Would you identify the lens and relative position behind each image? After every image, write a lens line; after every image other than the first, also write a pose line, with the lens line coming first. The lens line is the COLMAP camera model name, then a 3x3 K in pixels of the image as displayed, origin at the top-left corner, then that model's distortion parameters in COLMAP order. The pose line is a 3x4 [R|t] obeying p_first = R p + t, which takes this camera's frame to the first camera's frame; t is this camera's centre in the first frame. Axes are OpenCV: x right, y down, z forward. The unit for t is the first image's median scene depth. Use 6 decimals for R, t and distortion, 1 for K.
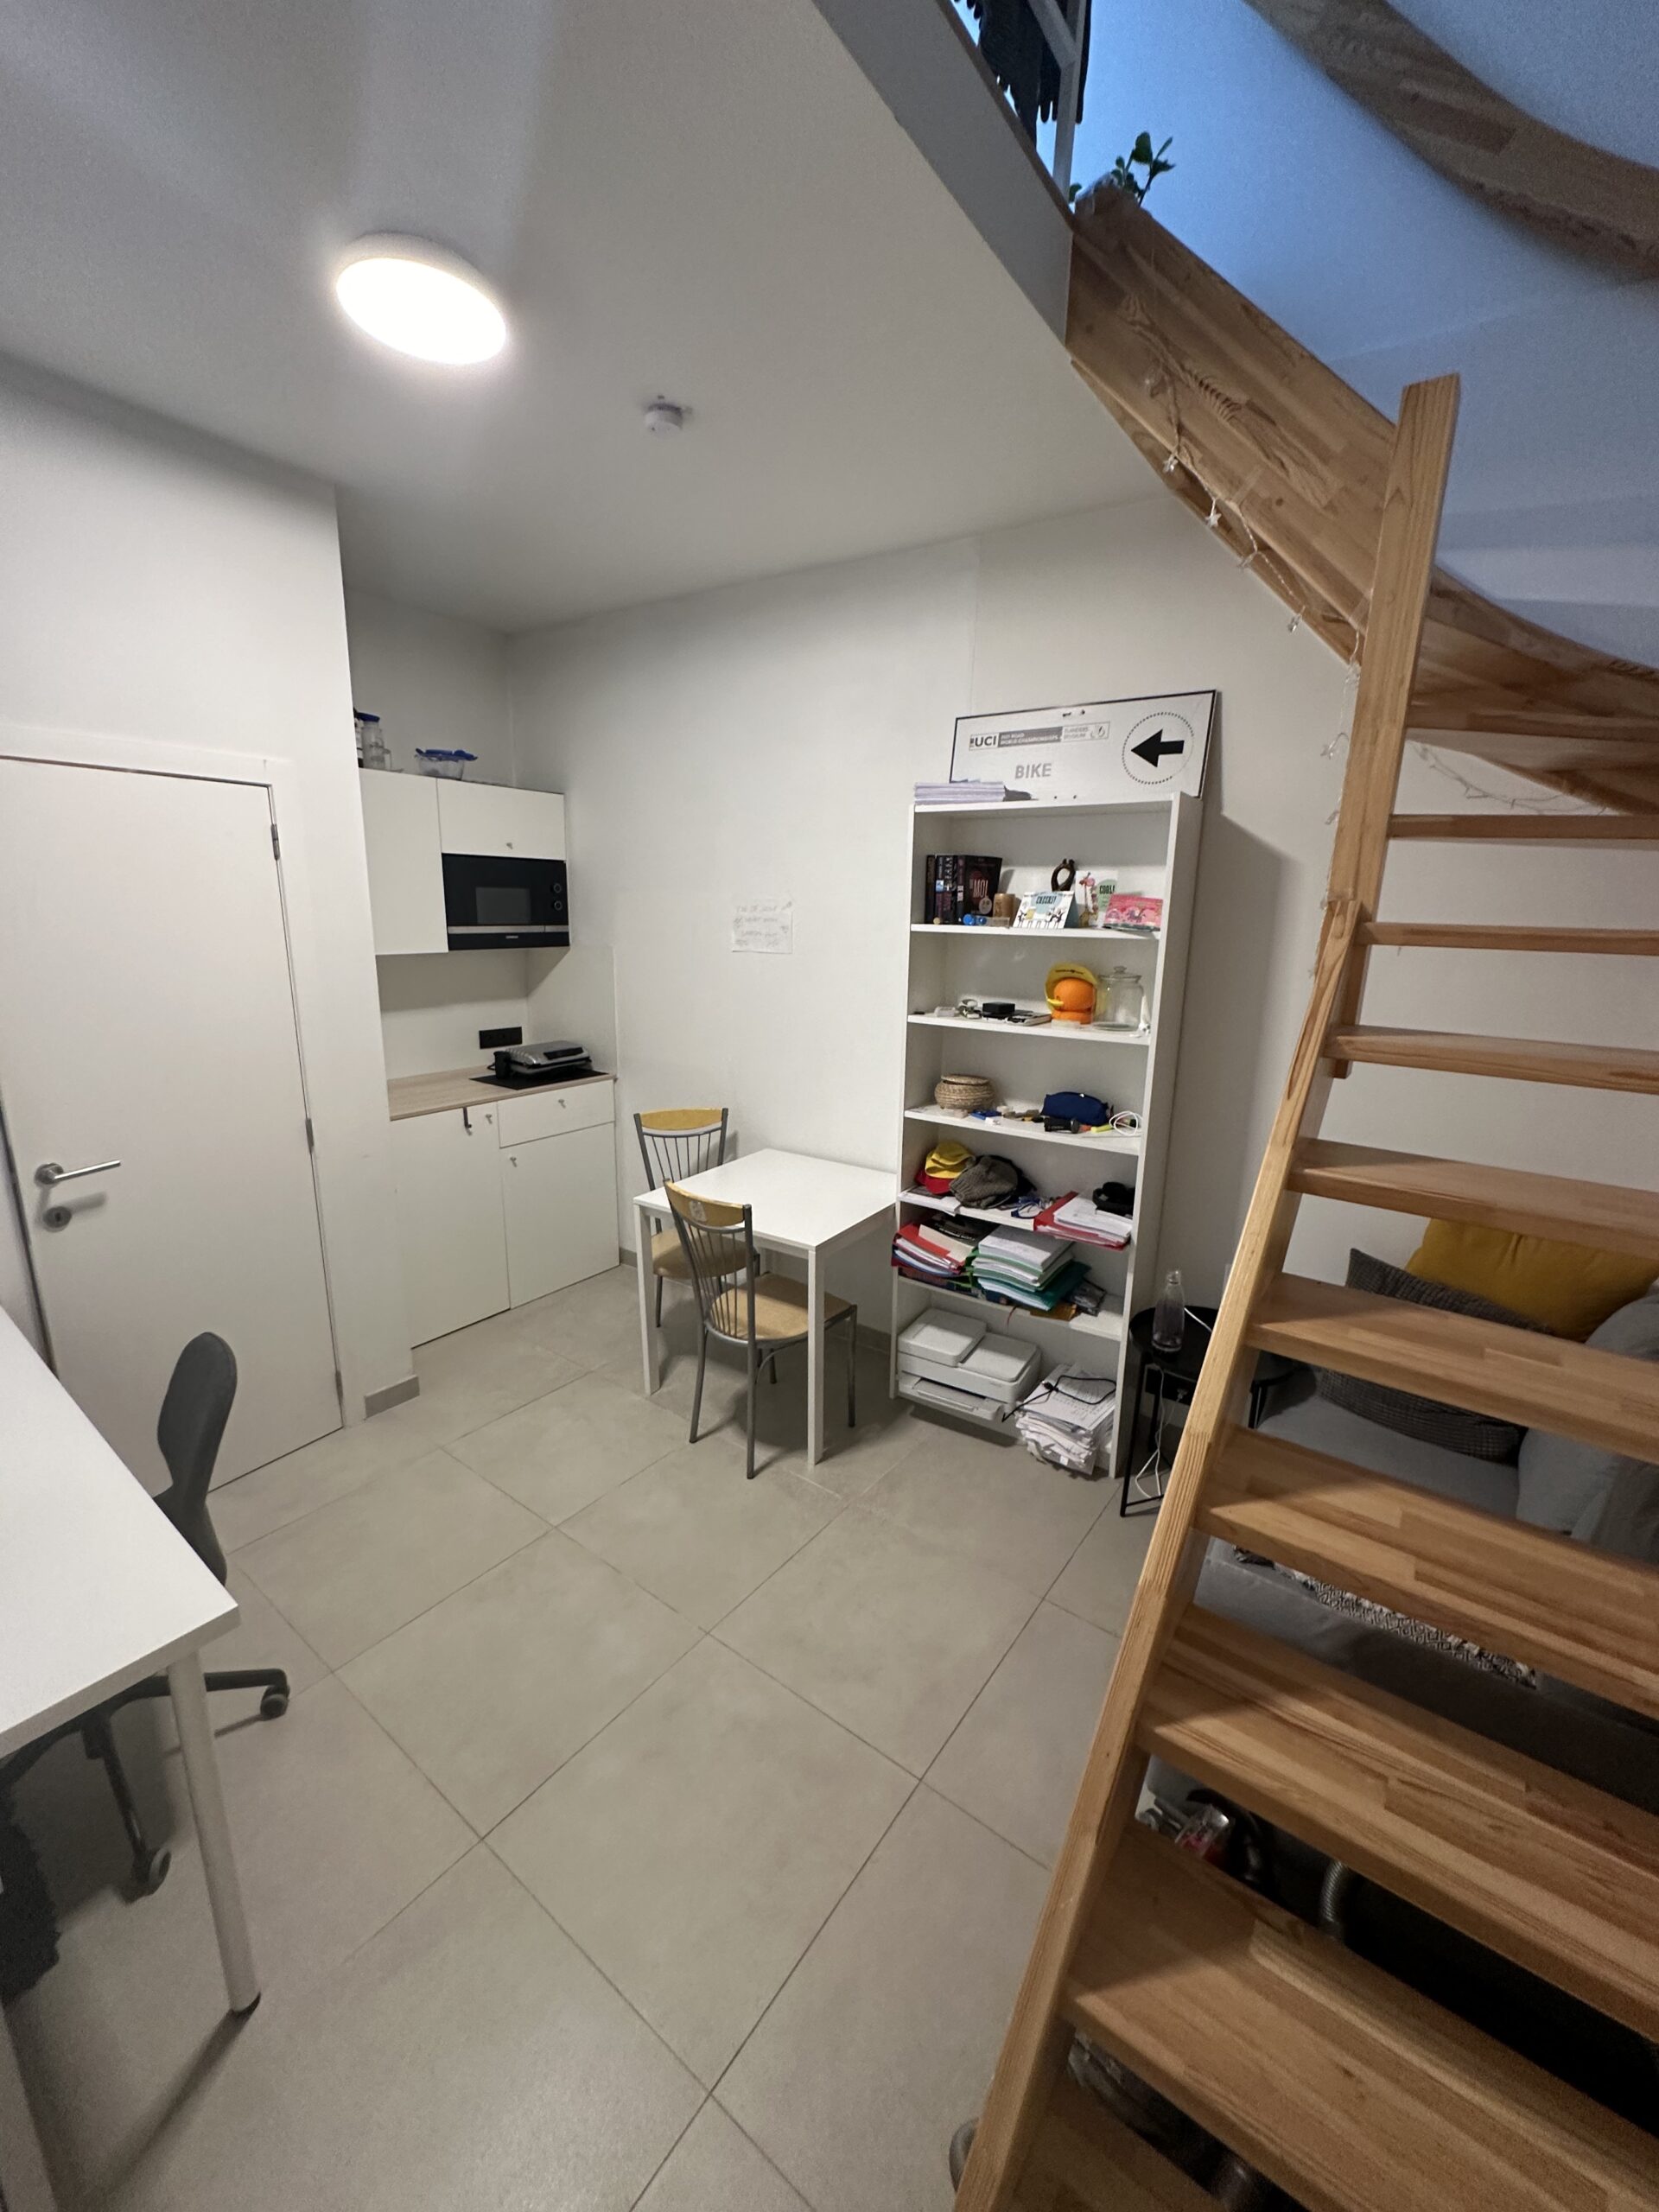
lens RADIAL K [[882.1, 0, 829.2], [0, 882.1, 1110.6], [0, 0, 1]] dist [-0.000546, -0.000018]
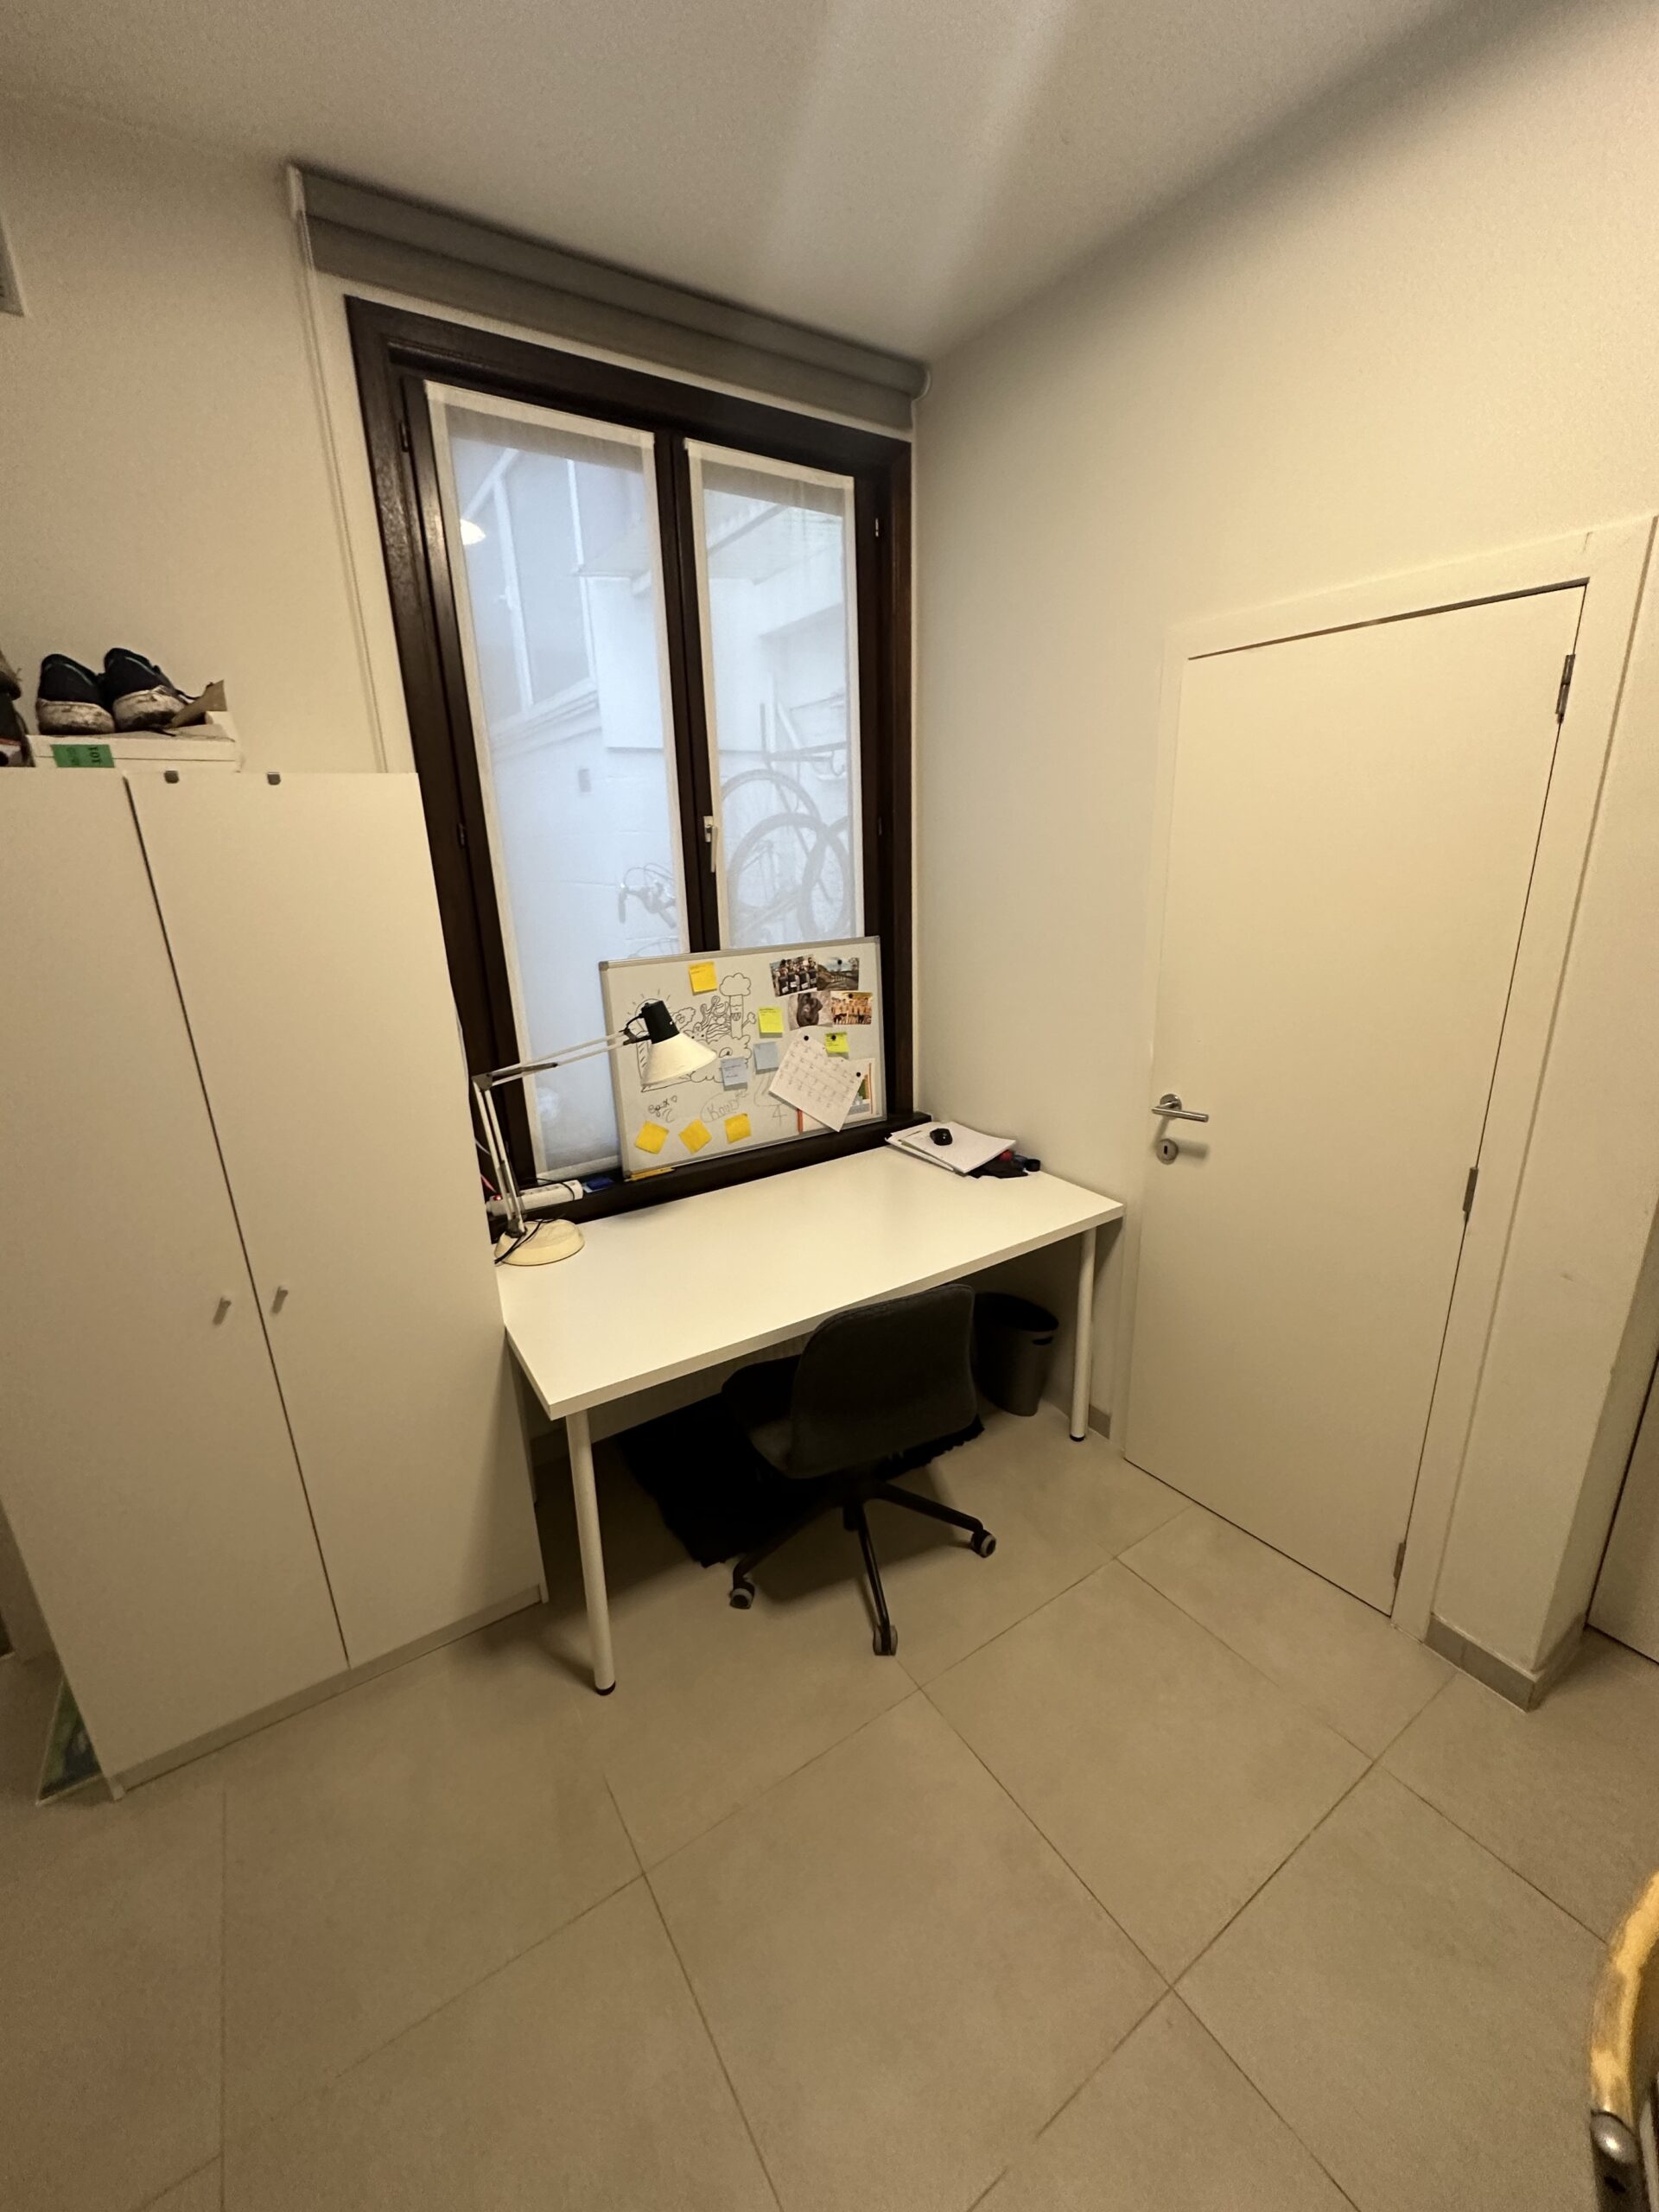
lens RADIAL K [[882.1, 0, 831.5], [0, 882.1, 1103.2], [0, 0, 1]] dist [-0.000546, -0.000018]
pose [[-0.334781, 0.266003, -0.903971, 0.112630], [-0.188382, 0.921069, 0.340800, -0.187425], [0.923274, 0.284385, -0.258246, 0.890207]]
